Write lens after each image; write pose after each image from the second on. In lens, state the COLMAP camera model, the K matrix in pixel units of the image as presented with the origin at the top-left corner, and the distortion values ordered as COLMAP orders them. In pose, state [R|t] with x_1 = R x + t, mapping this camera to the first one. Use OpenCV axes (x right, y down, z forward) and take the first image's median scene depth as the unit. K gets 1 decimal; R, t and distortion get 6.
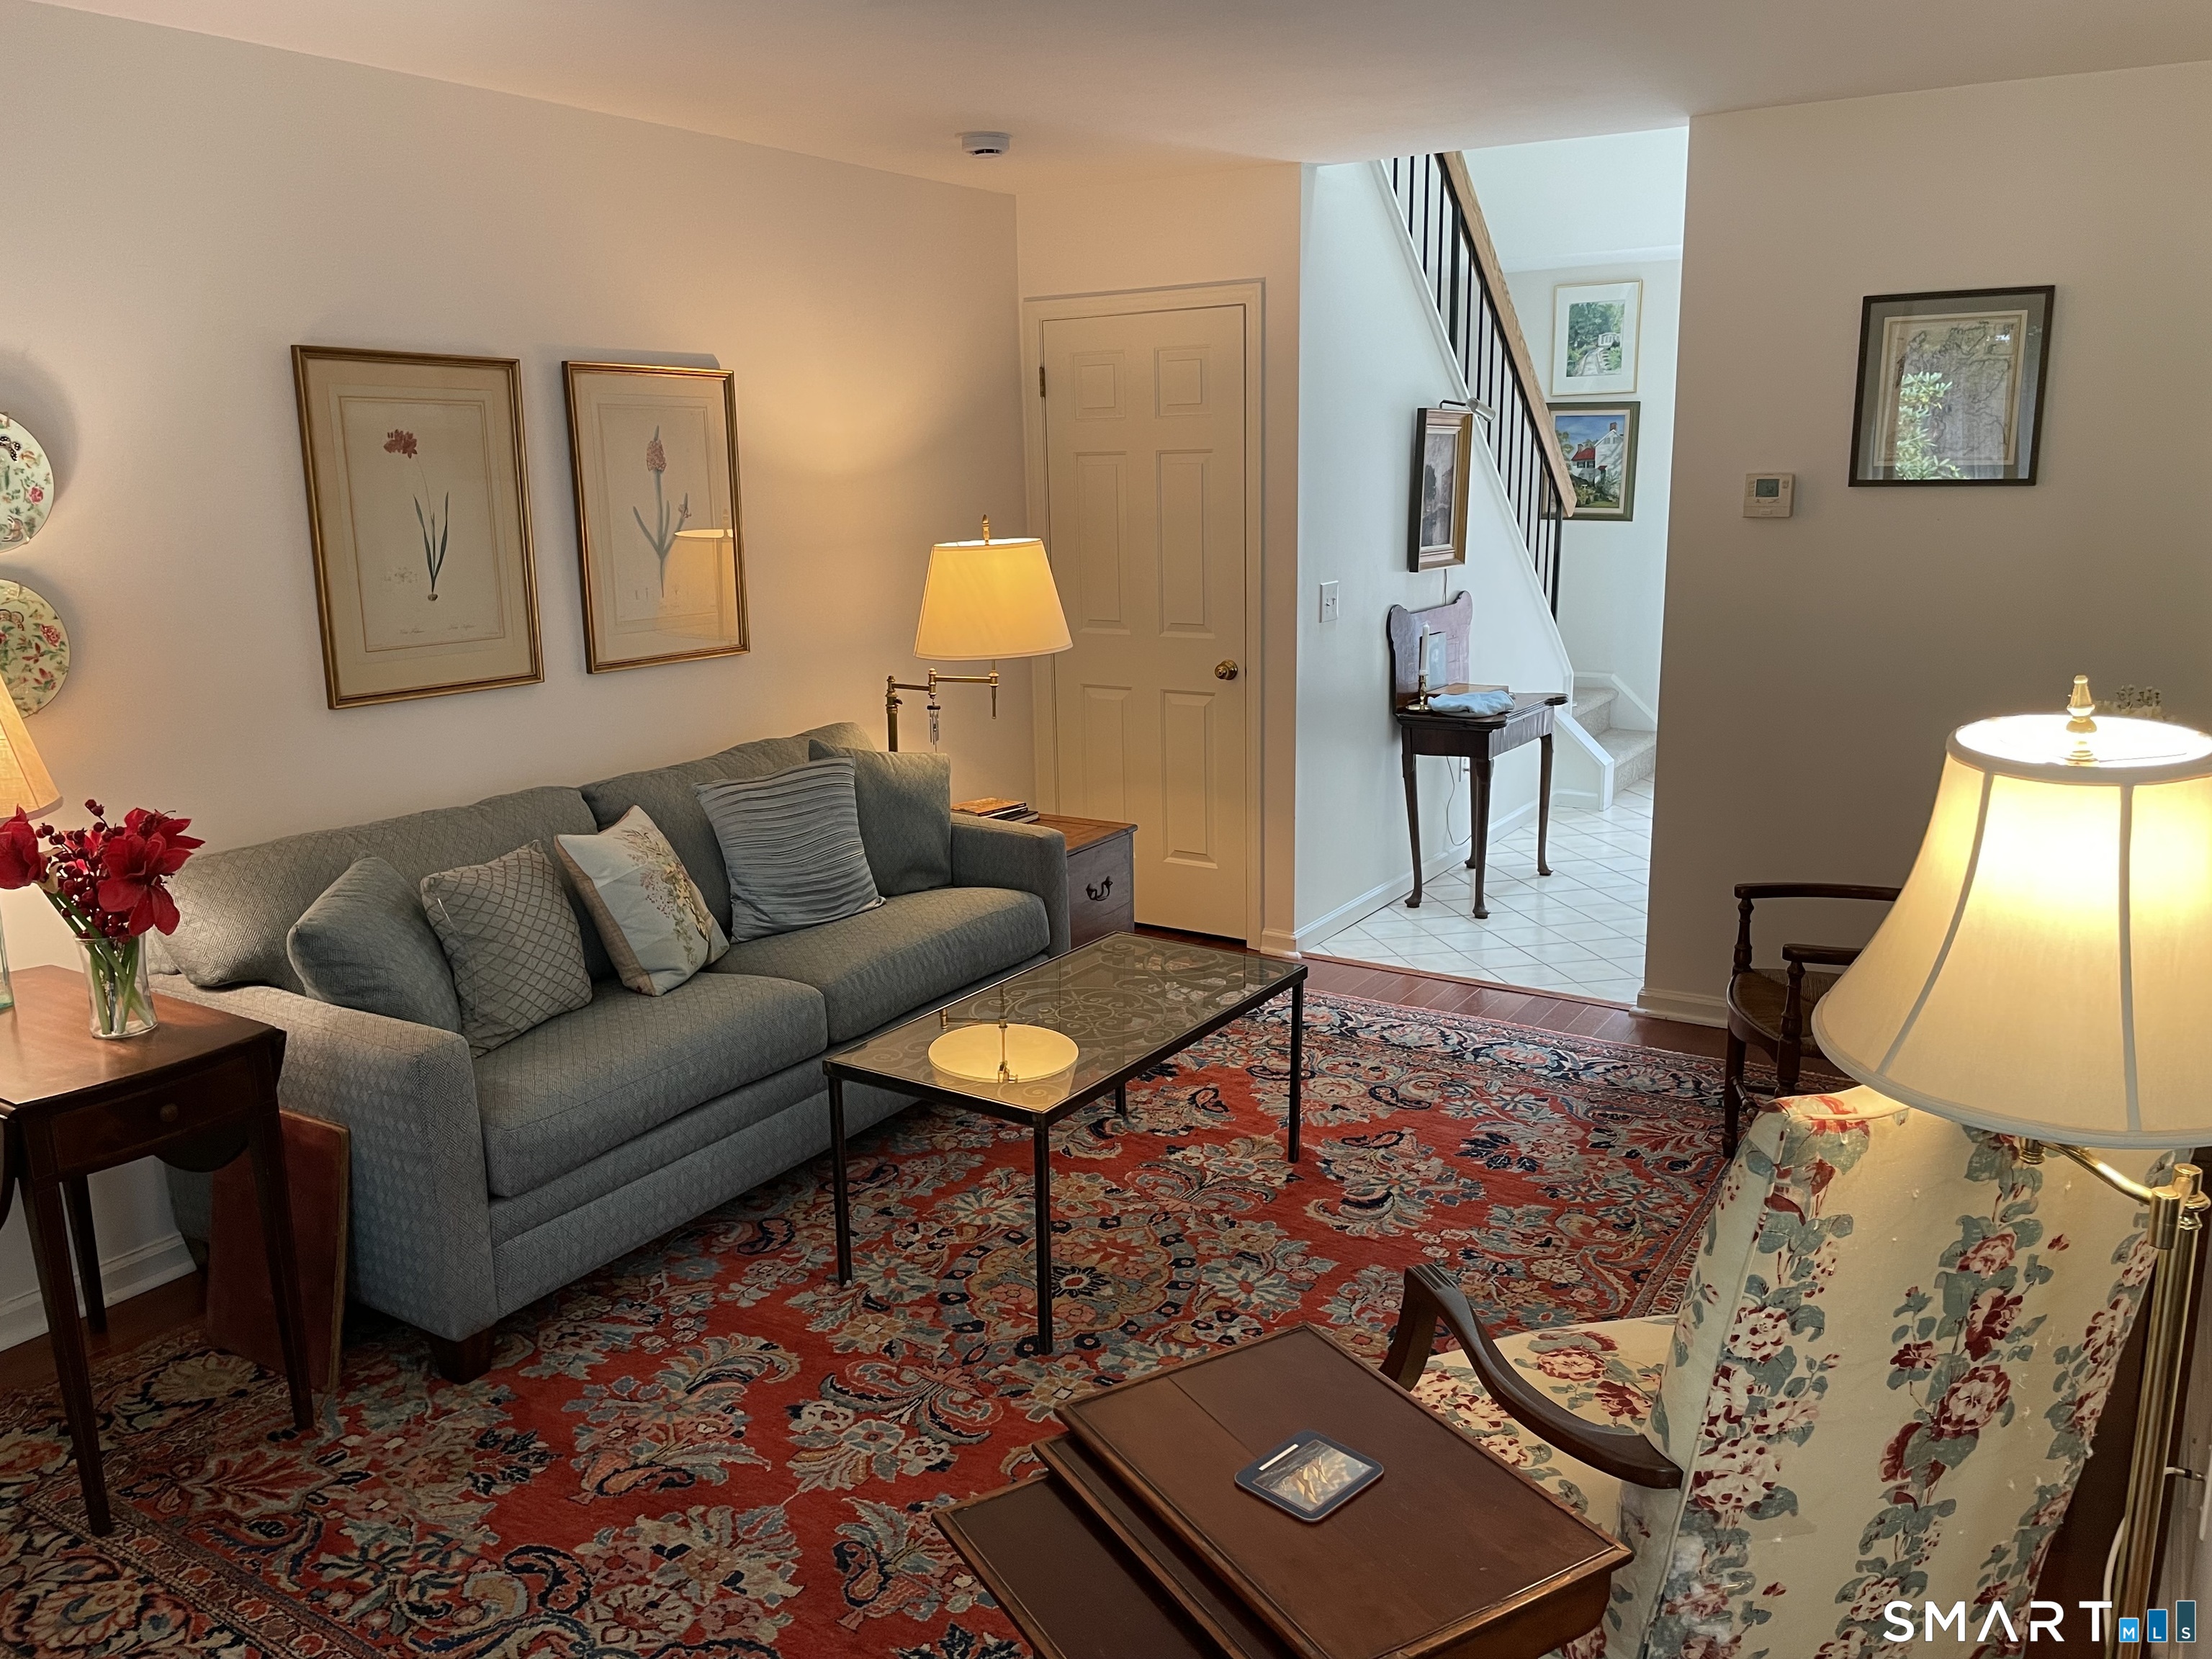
lens RADIAL K [[1663.3, 0, 1109.1], [0, 1663.3, 827.1], [0, 0, 1]] dist [0.087434, -0.108174]
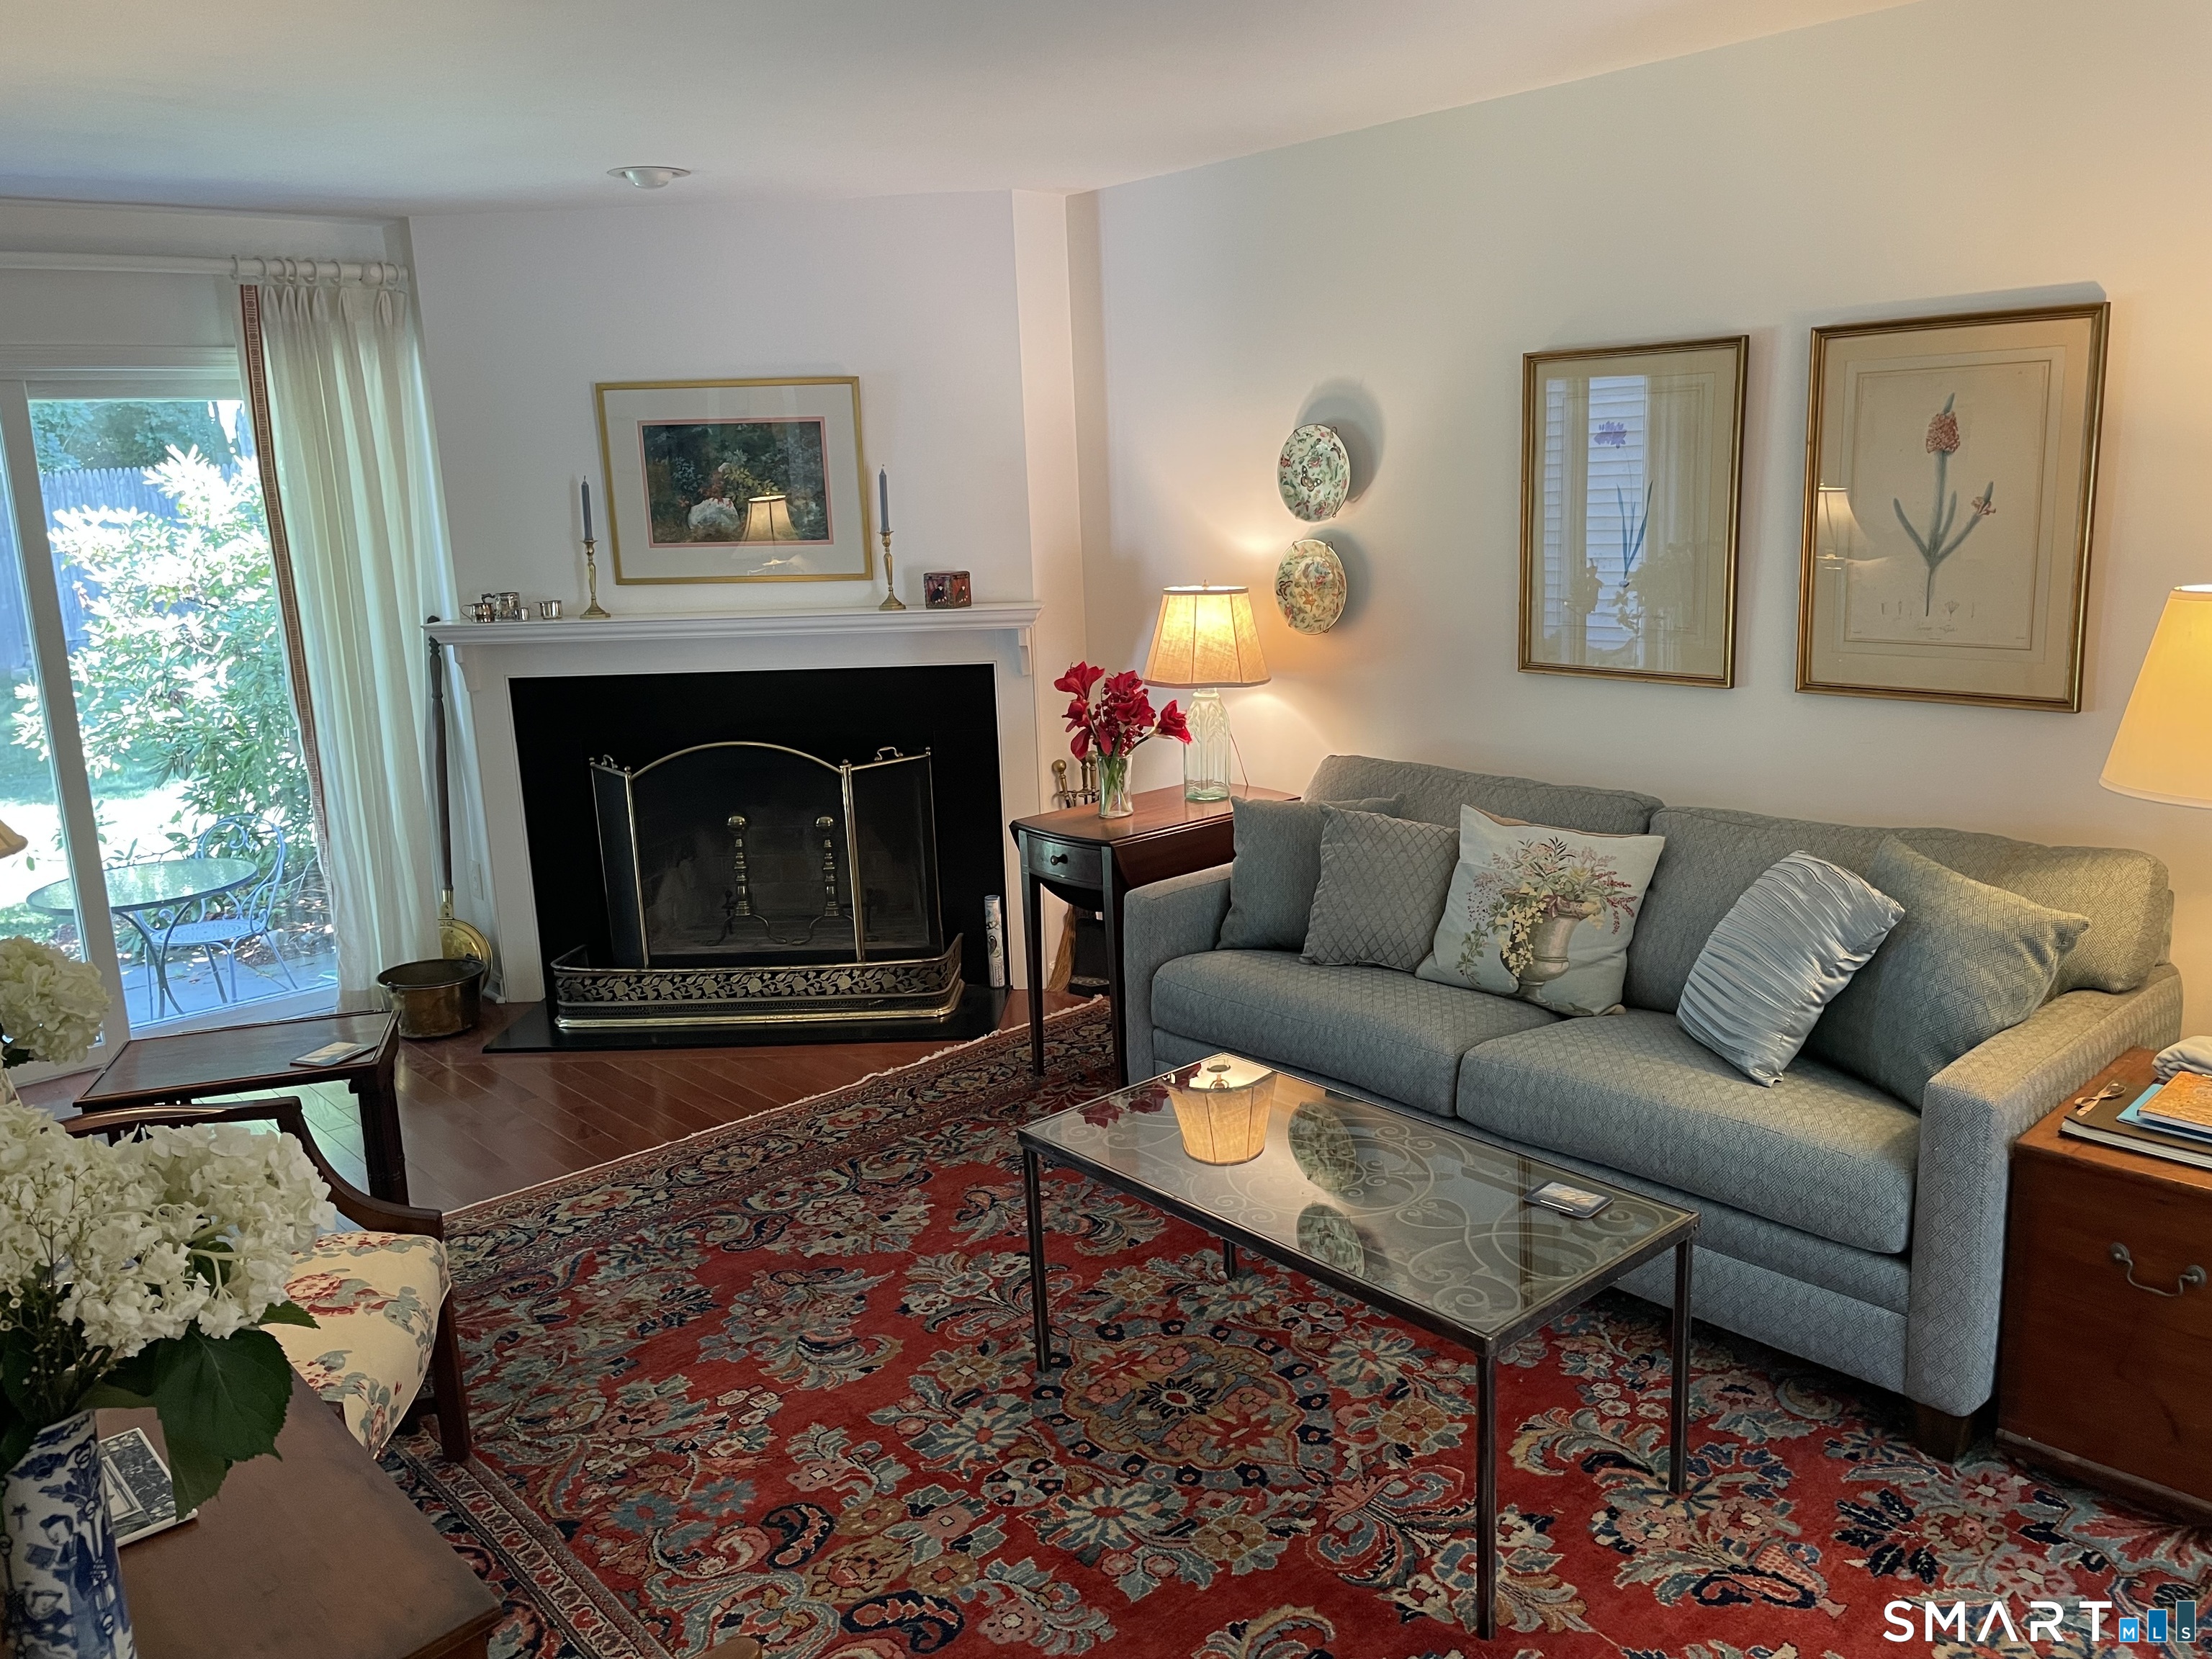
lens RADIAL K [[1663.3, 0, 1118.7], [0, 1663.3, 813.6], [0, 0, 1]] dist [0.087434, -0.108174]
pose [[-0.264026, 0.225122, -0.937876, 0.726449], [-0.164355, 0.947658, 0.273738, -0.253865], [0.950409, 0.226419, -0.213206, 1.044520]]
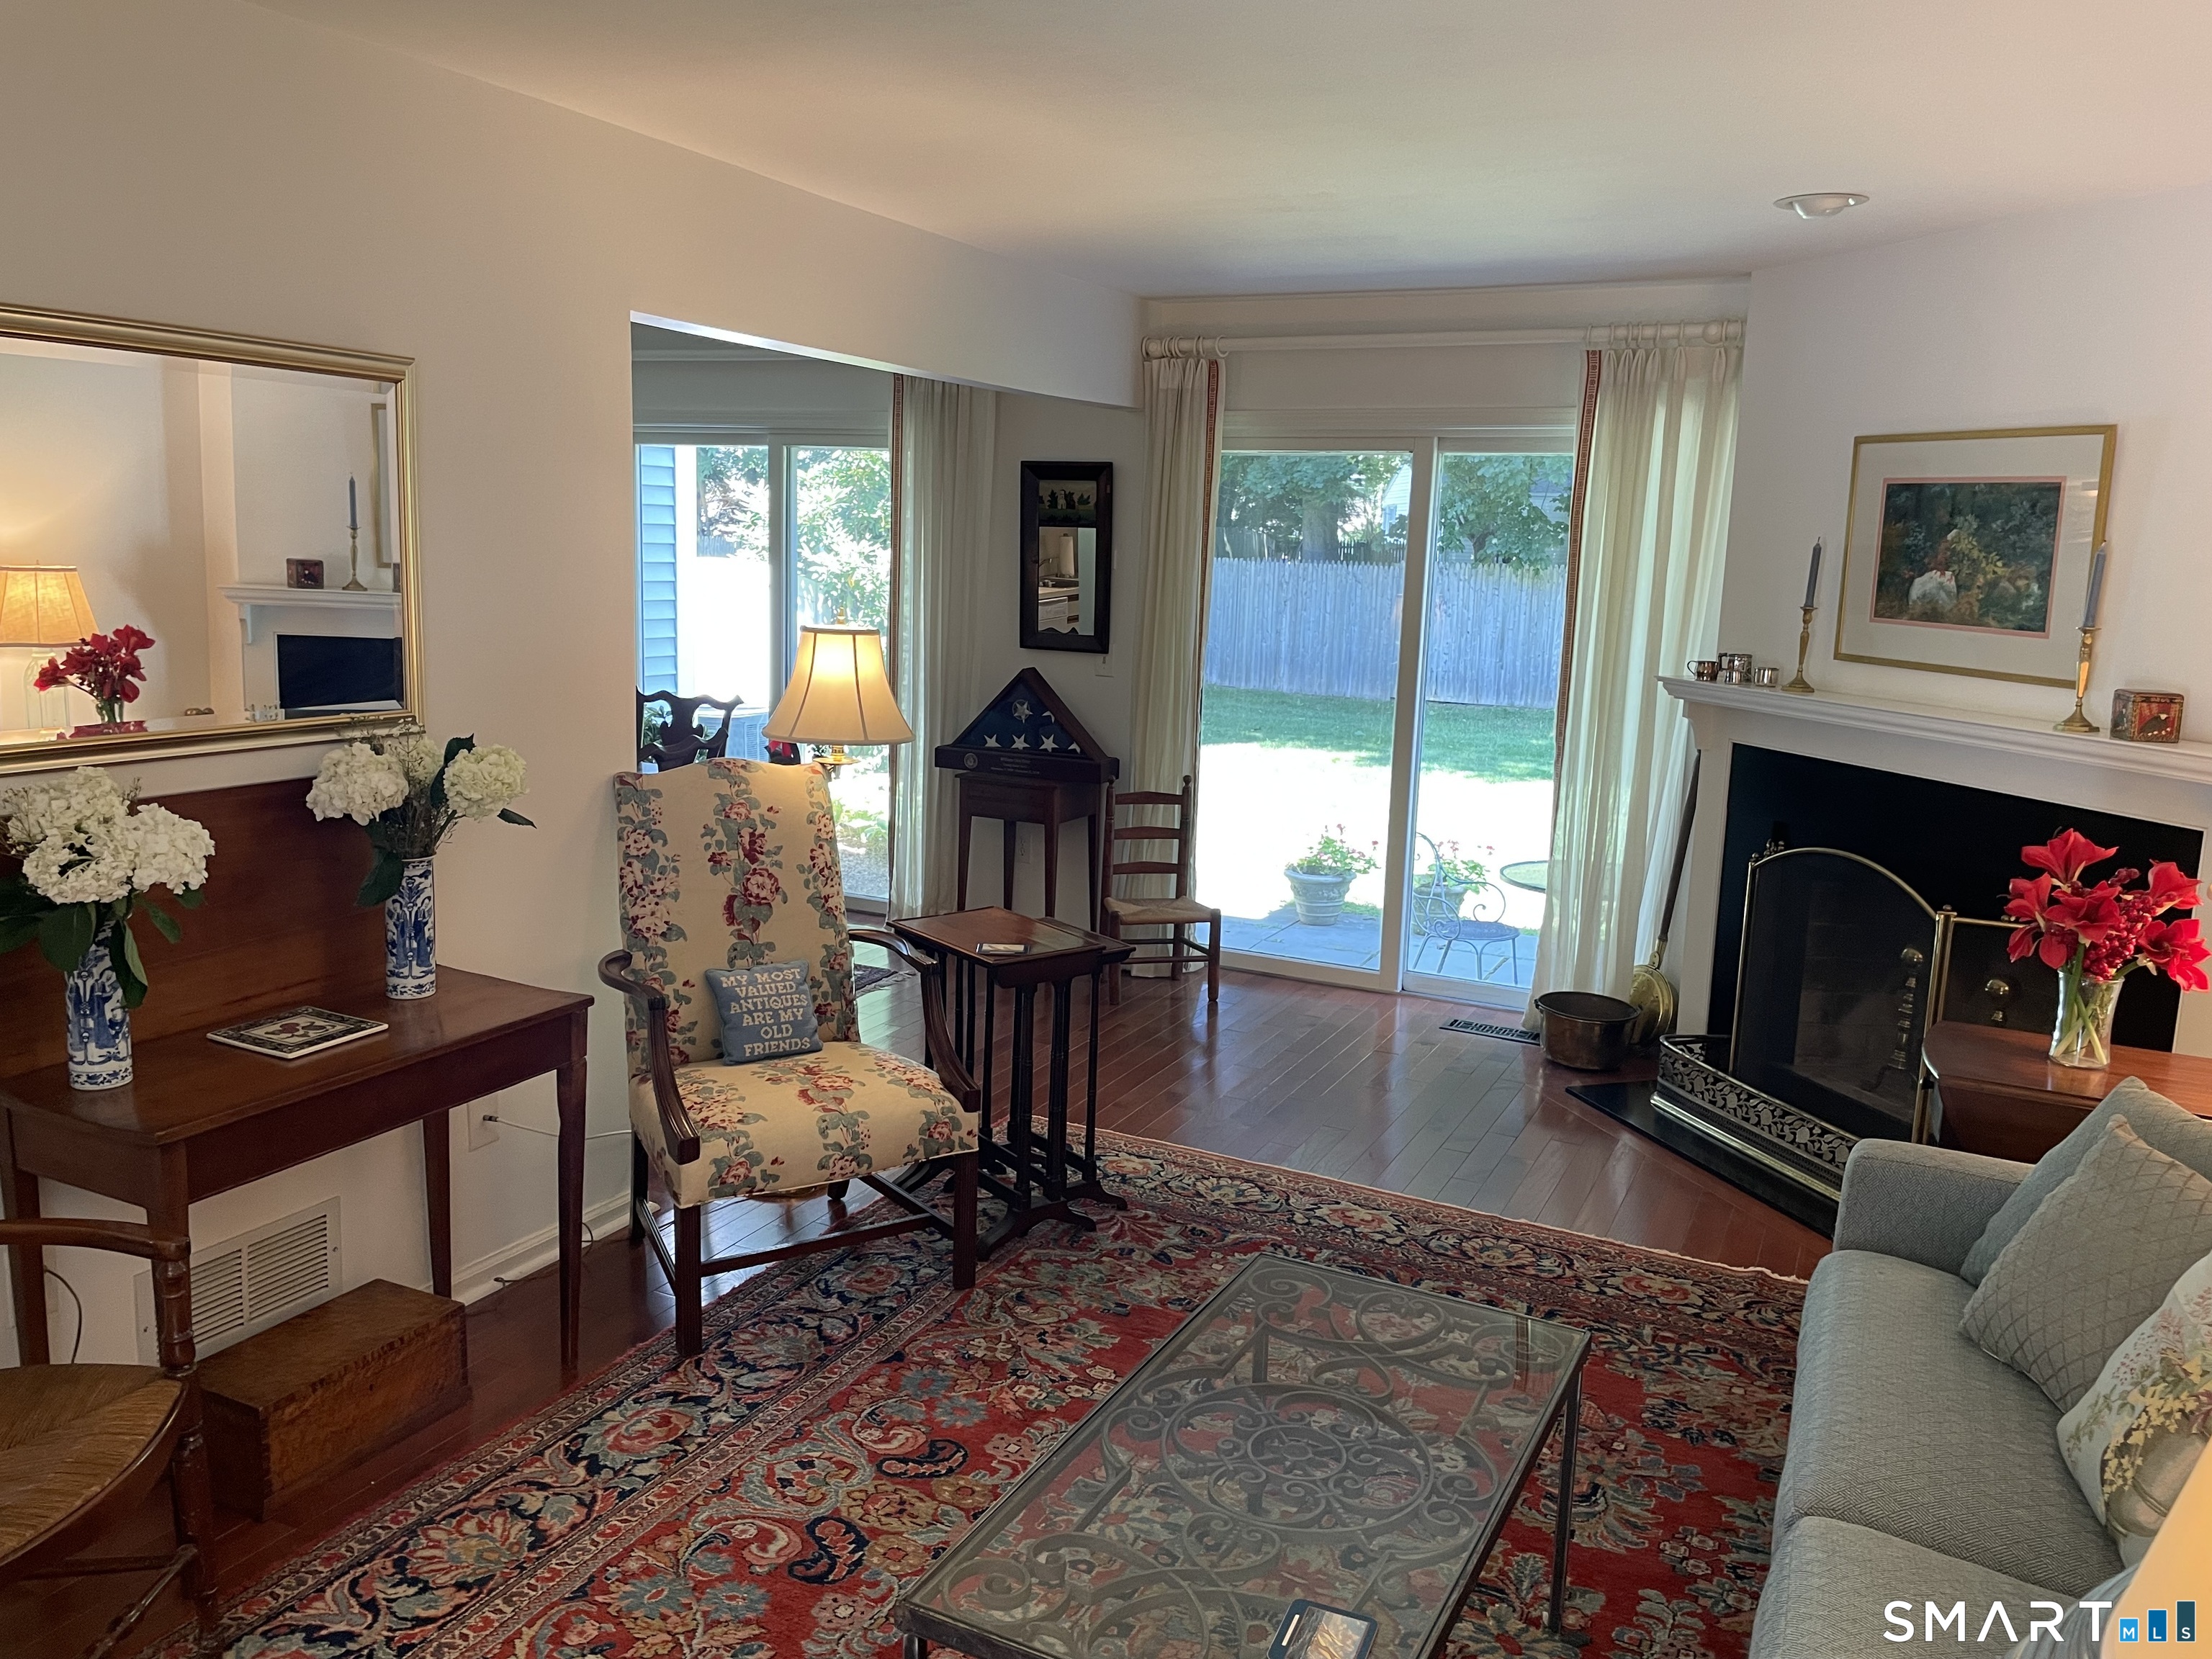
lens RADIAL K [[1663.3, 0, 1101.7], [0, 1663.3, 811.9], [0, 0, 1]] dist [0.087434, -0.108174]
pose [[-0.994520, 0.003112, -0.104503, 0.120376], [-0.036288, 0.927141, 0.372952, -0.331587], [0.098049, 0.374701, -0.921947, 1.481643]]
